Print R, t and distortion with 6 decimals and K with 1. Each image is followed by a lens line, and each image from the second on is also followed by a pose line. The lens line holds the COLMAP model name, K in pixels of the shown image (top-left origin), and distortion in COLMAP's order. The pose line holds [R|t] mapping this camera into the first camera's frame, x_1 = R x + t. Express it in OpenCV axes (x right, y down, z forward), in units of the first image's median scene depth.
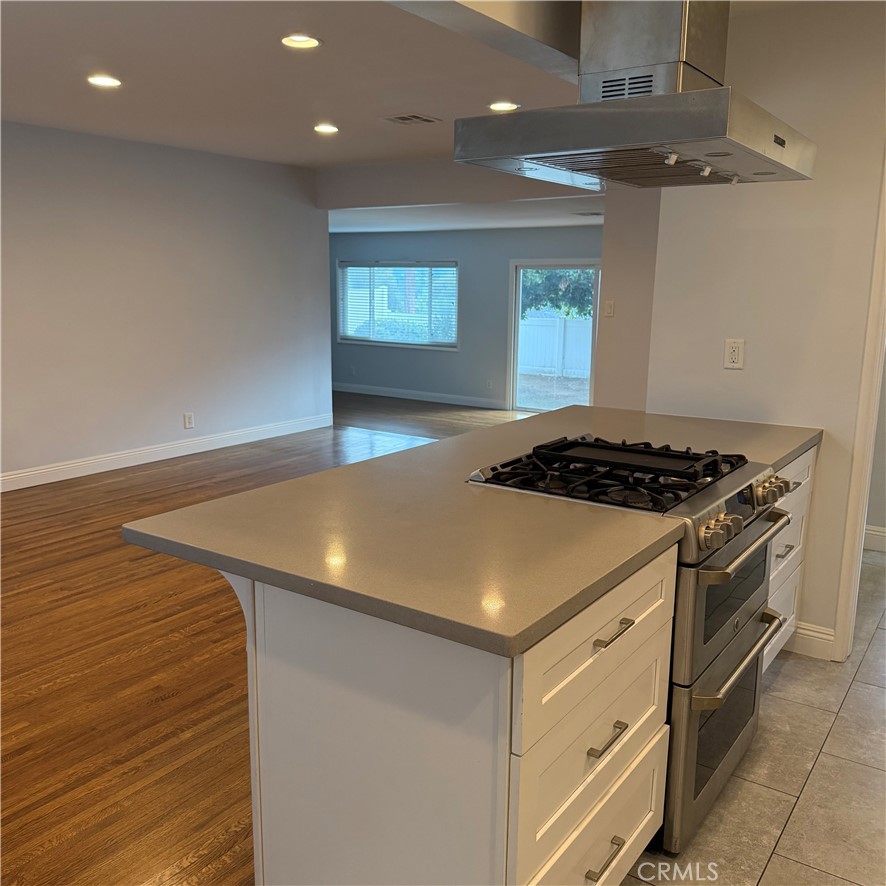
lens RADIAL K [[827.2, 0, 436.9], [0, 827.2, 440.7], [0, 0, 1]] dist [0.142649, -0.247068]
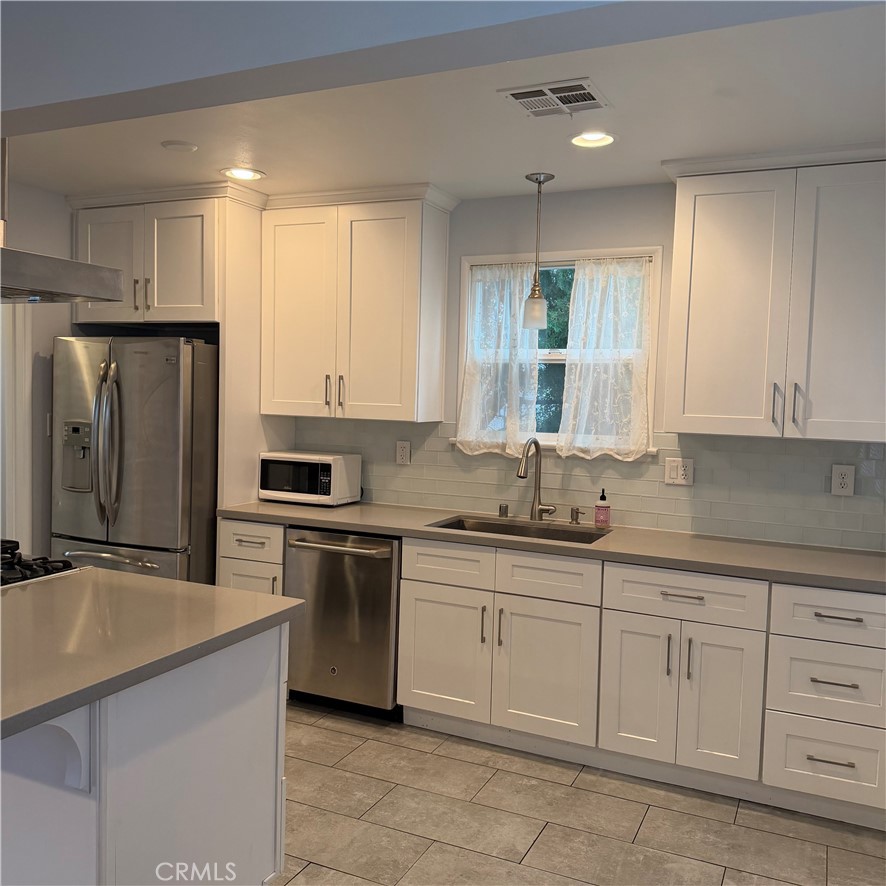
lens RADIAL K [[827.2, 0, 436.9], [0, 827.2, 440.7], [0, 0, 1]] dist [0.142649, -0.247068]
pose [[-0.178440, -0.073004, 0.981239, -1.018548], [0.162160, 0.981426, 0.102507, -0.138100], [-0.970496, 0.177409, -0.163288, 0.596111]]
